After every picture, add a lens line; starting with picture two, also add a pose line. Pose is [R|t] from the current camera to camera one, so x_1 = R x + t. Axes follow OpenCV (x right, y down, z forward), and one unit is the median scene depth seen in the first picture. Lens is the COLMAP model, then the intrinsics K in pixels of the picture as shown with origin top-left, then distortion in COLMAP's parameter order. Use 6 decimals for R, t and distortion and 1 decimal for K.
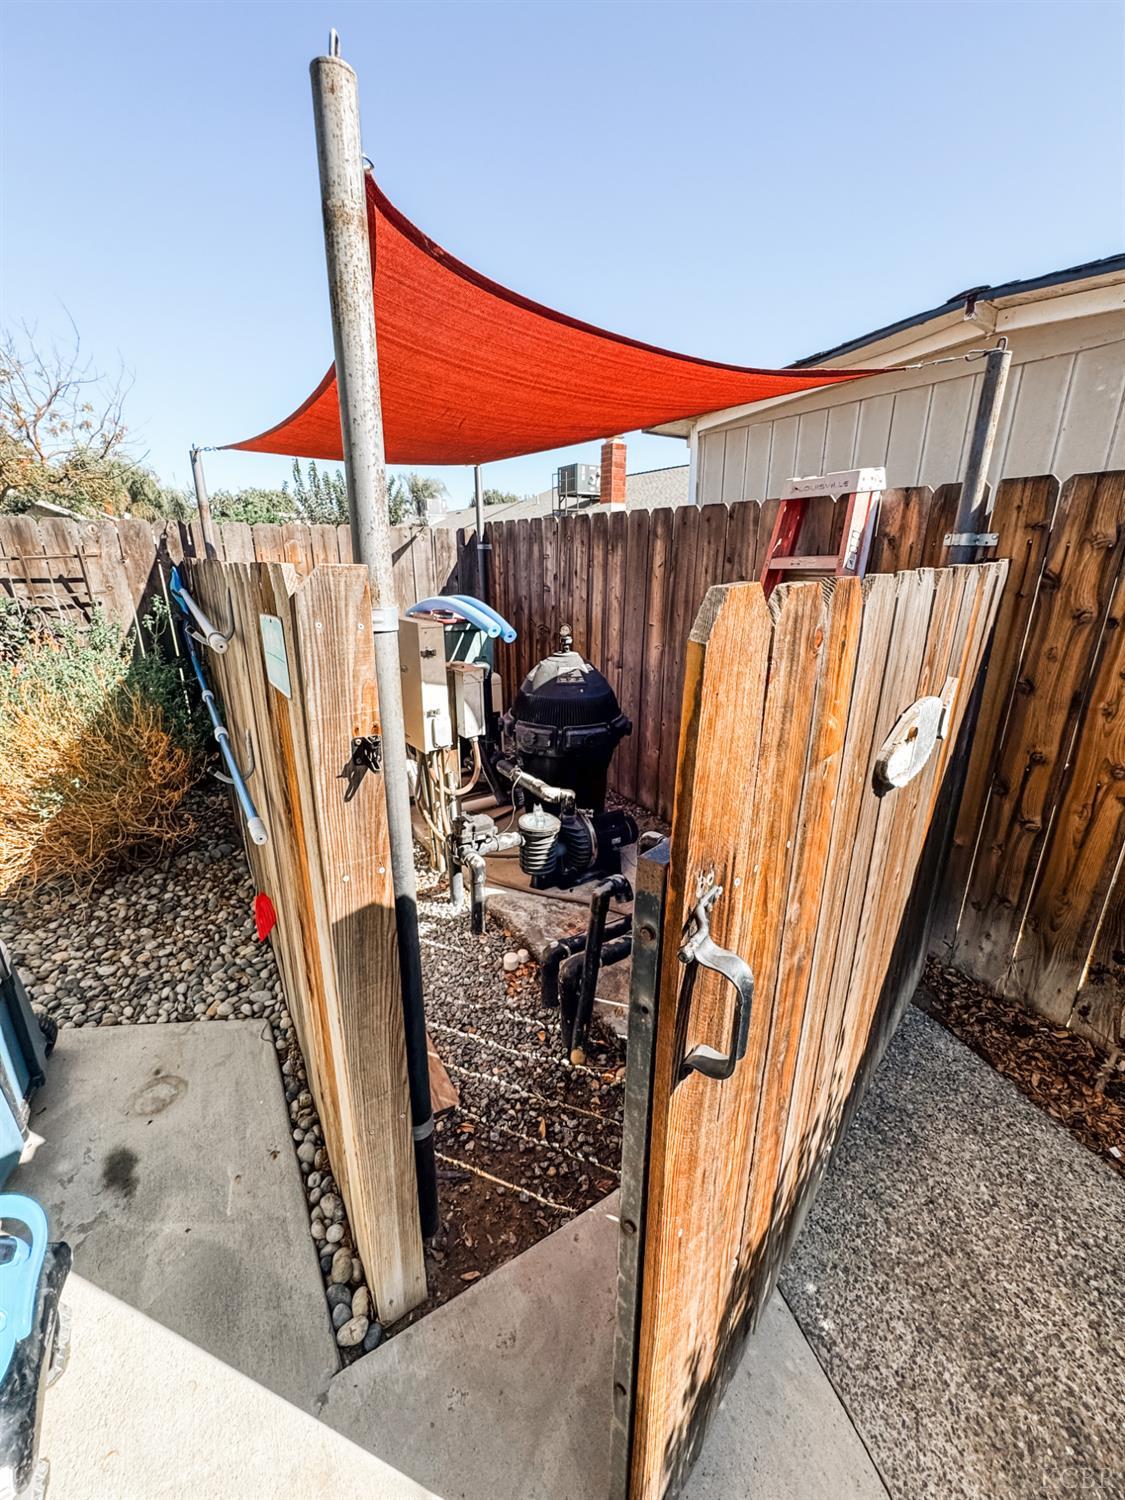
lens RADIAL K [[601.8, 0, 561.4], [0, 601.8, 751.1], [0, 0, 1]] dist [-0.003379, 0.000674]
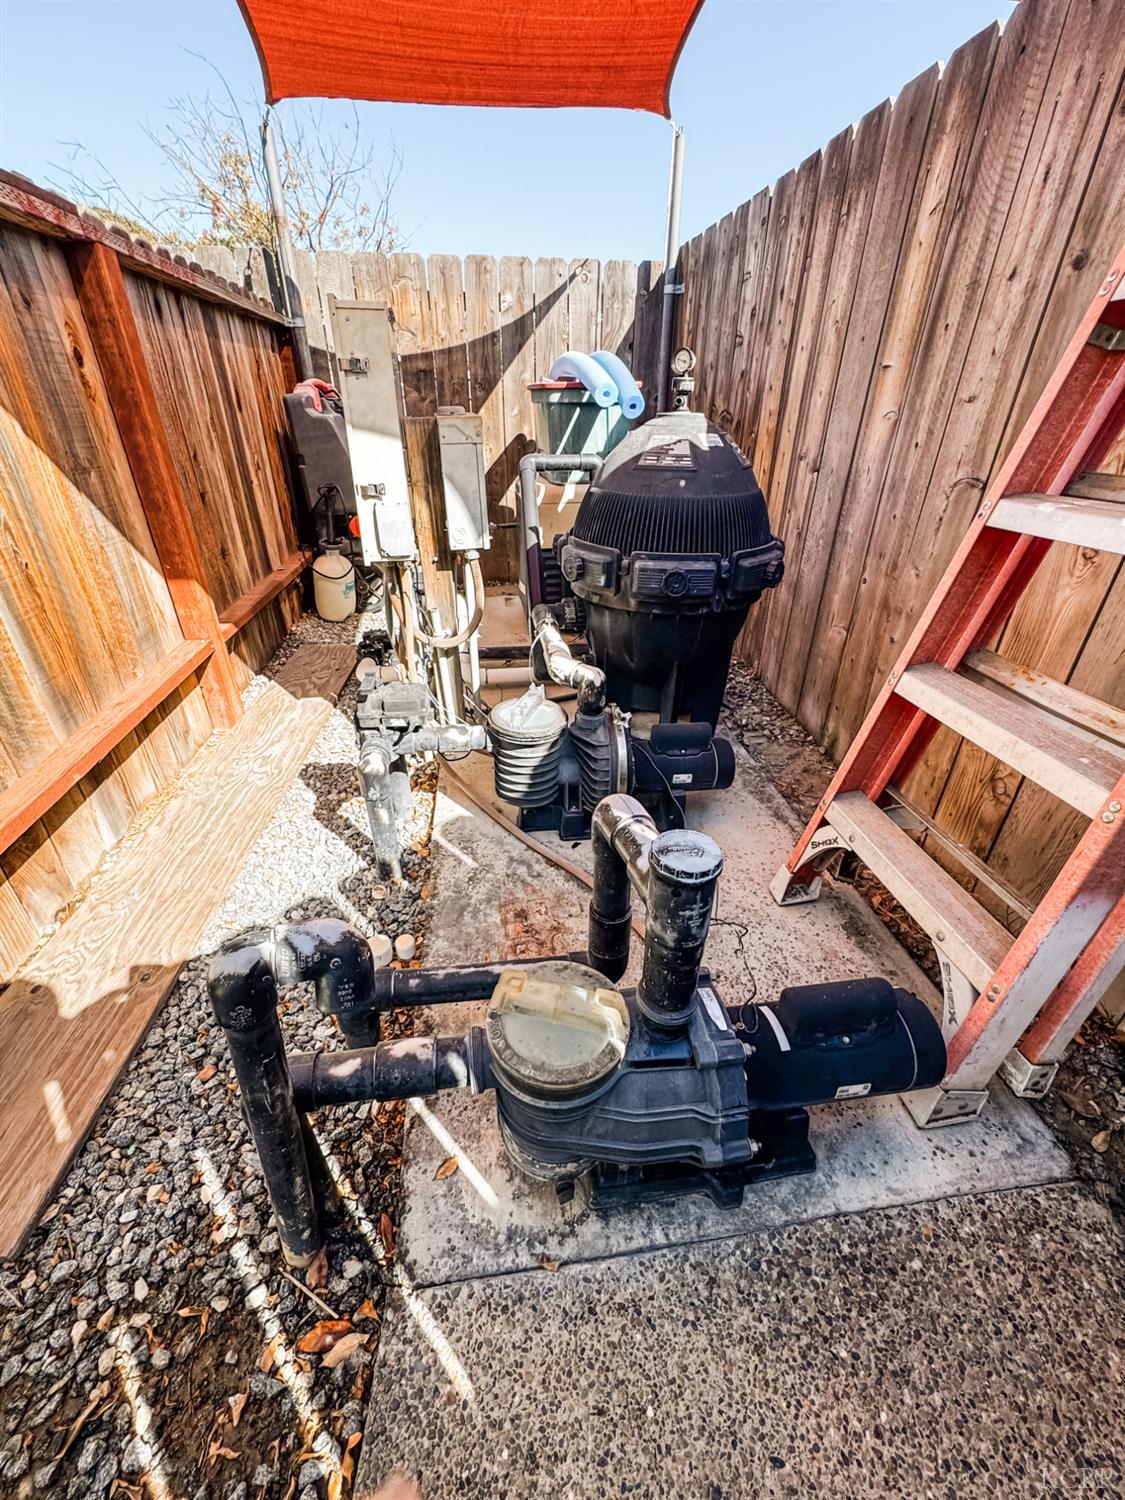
lens RADIAL K [[601.8, 0, 563.6], [0, 601.8, 751.4], [0, 0, 1]] dist [-0.003379, 0.000674]
pose [[0.904440, 0.216190, -0.367764, 0.179960], [-0.136203, 0.963299, 0.231310, 0.015387], [0.404274, -0.159115, 0.900692, 0.457513]]
